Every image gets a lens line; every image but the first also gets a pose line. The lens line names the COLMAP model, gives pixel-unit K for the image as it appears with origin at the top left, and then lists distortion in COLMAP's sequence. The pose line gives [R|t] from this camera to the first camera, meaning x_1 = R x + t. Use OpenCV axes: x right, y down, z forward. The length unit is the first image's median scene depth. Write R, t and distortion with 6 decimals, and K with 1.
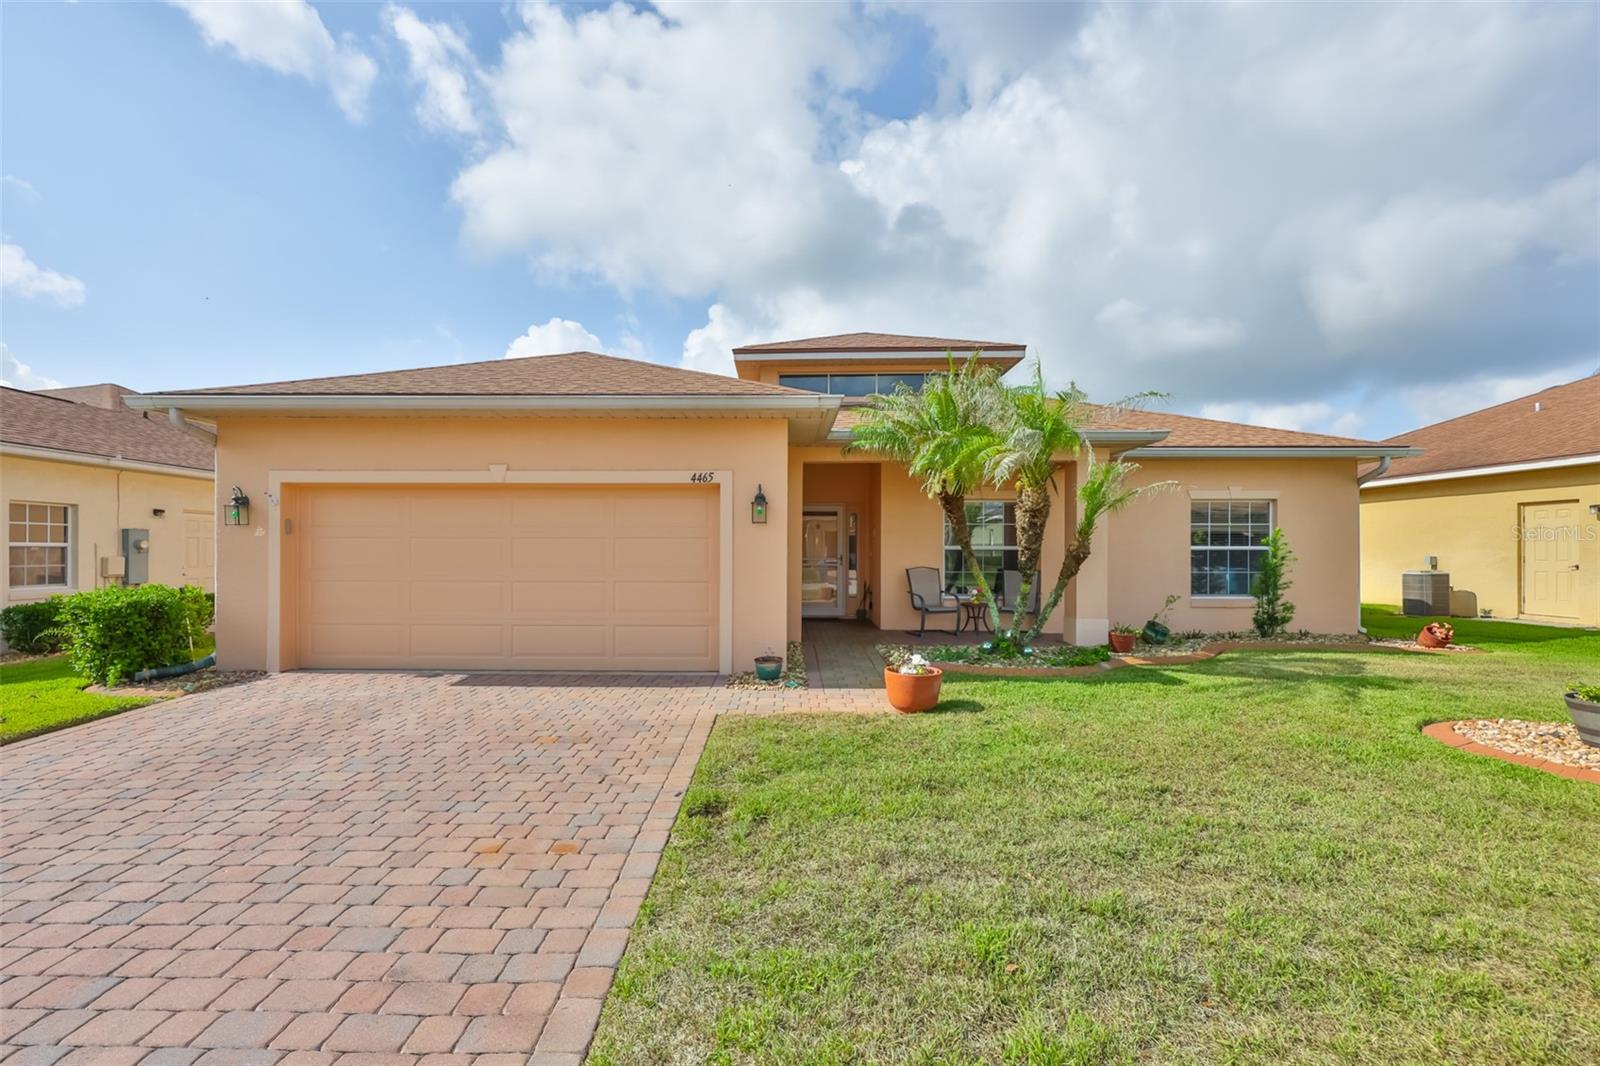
lens RADIAL K [[680.3, 0, 776.1], [0, 680.3, 530.7], [0, 0, 1]] dist [0.001700, 0.000089]
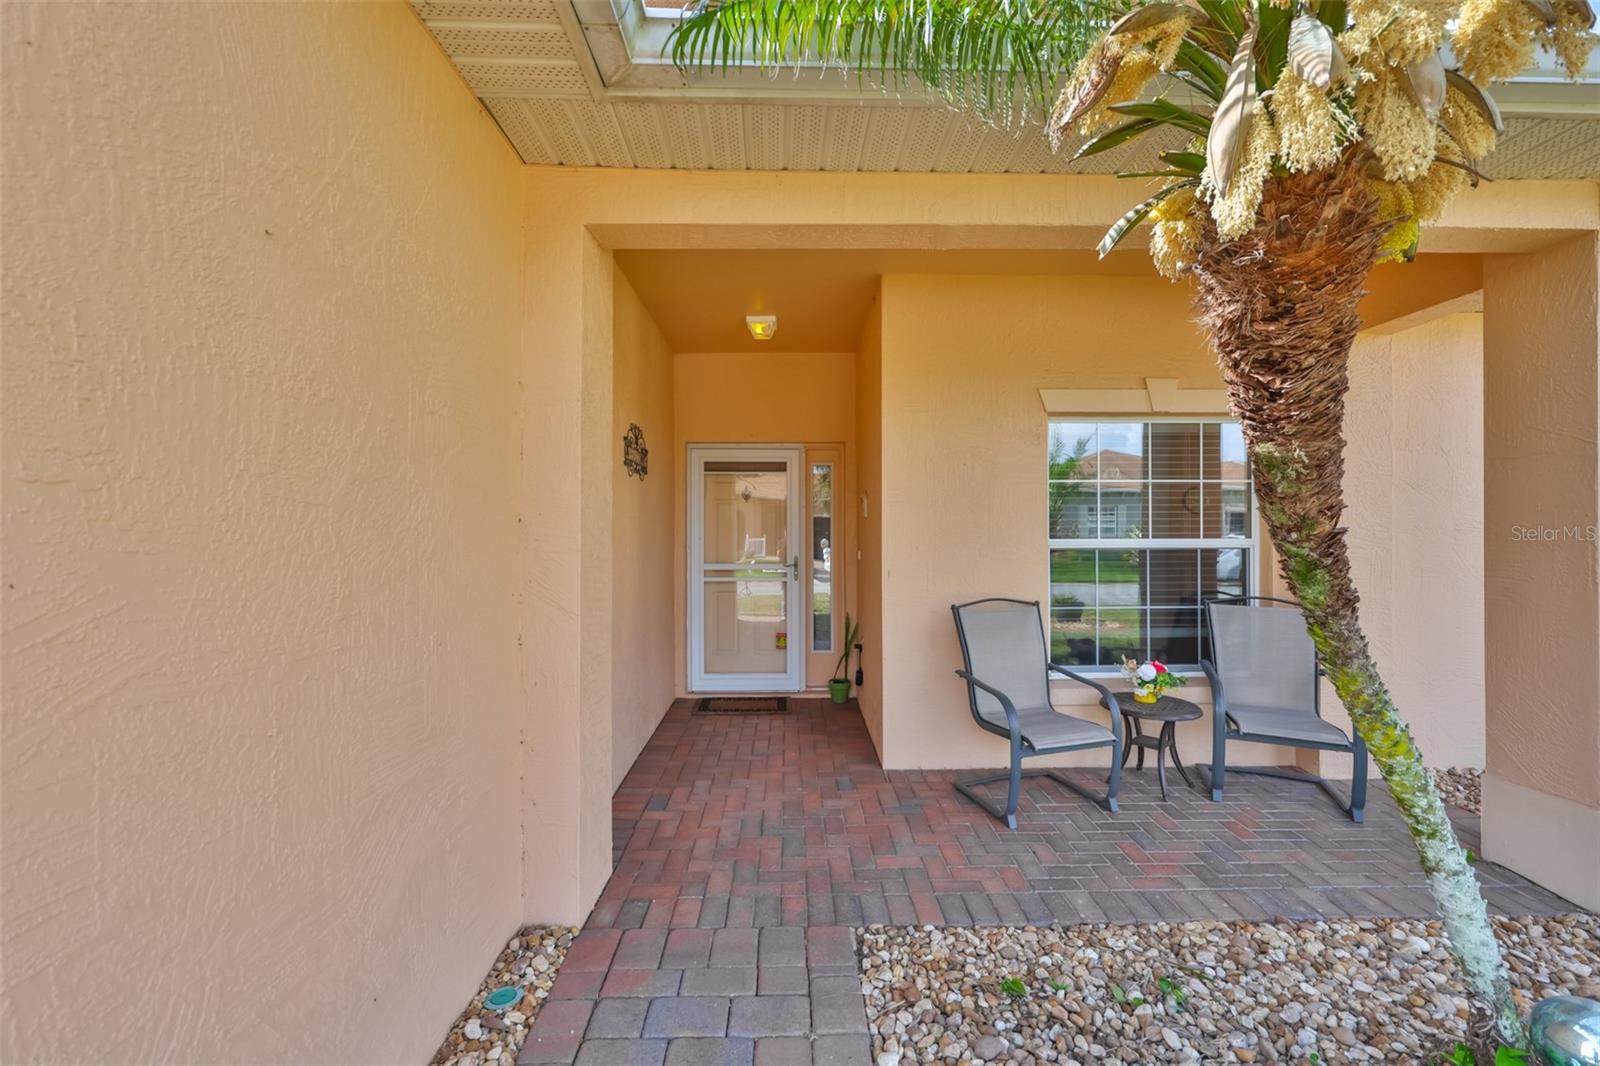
lens RADIAL K [[683.7, 0, 800.0], [0, 683.7, 533.0], [0, 0, 1]] dist [0.000748, 0.000314]
pose [[0.999391, -0.002239, 0.034821, 0.110399], [0.001350, 0.999673, 0.025543, 0.010472], [-0.034867, -0.025480, 0.999067, 0.722599]]
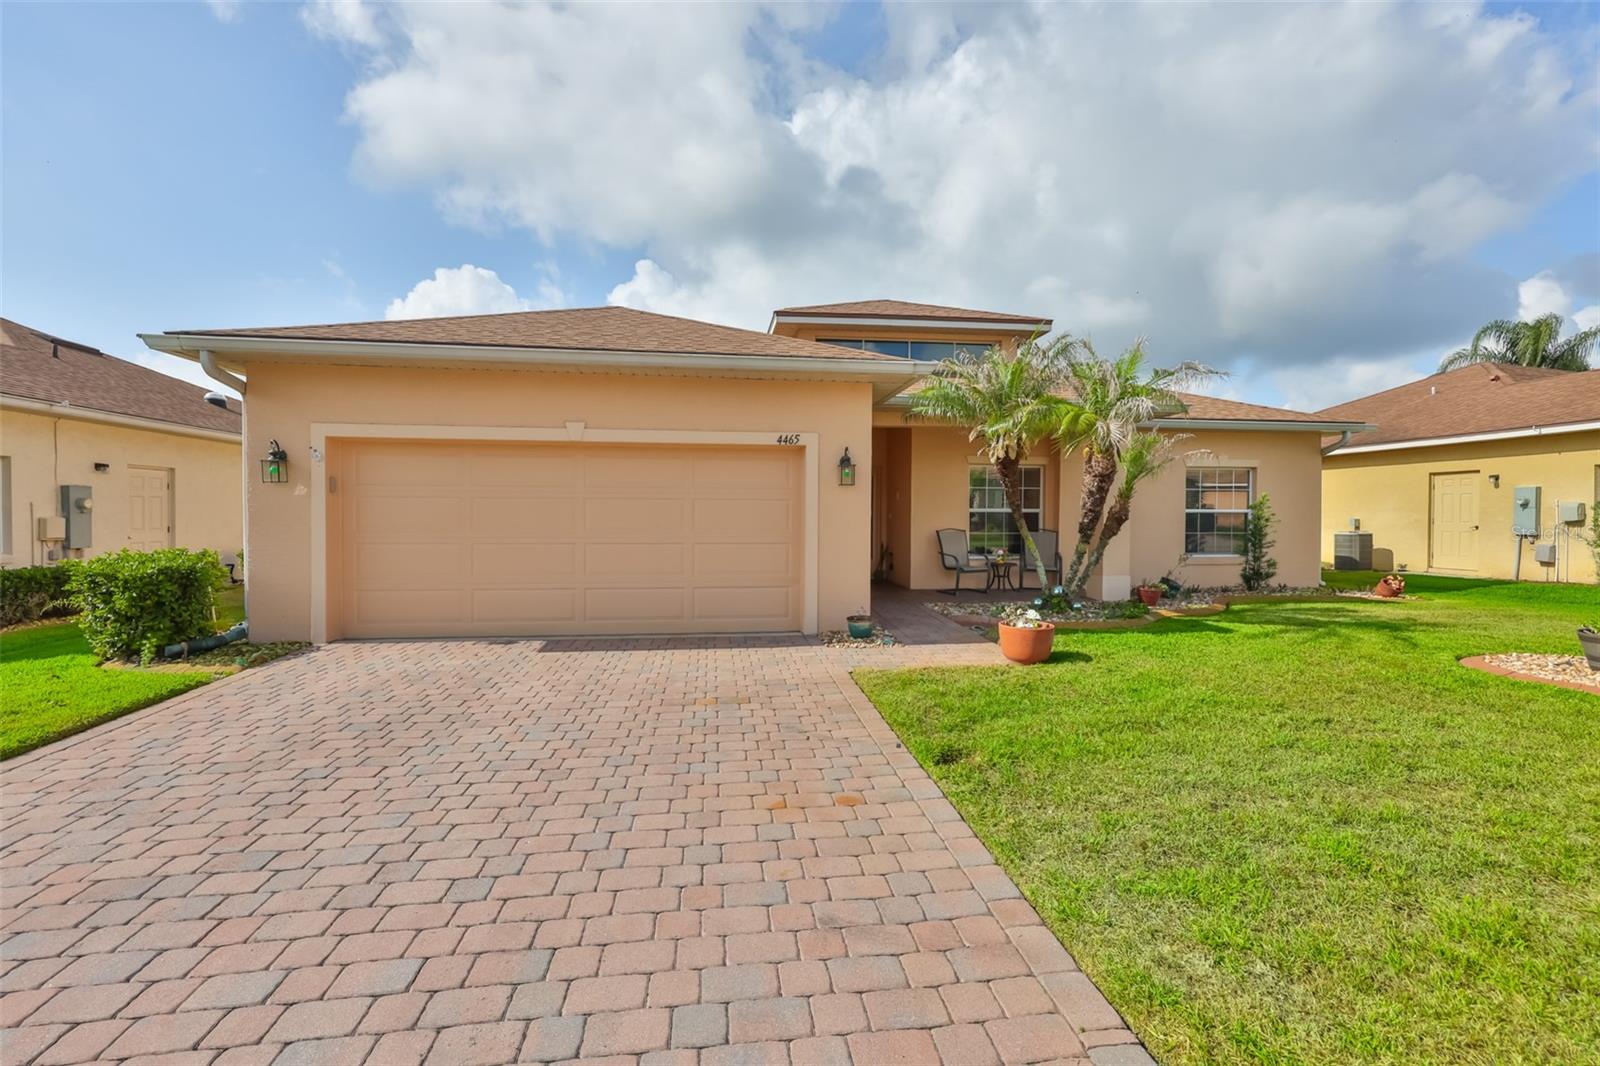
lens RADIAL K [[679.4, 0, 801.4], [0, 679.4, 527.3], [0, 0, 1]] dist [0.001425, 0.000341]
pose [[0.989107, -0.000790, 0.147197, -0.186563], [-0.006674, 0.998717, 0.050206, 0.000744], [-0.147047, -0.050641, 0.987832, 0.004125]]
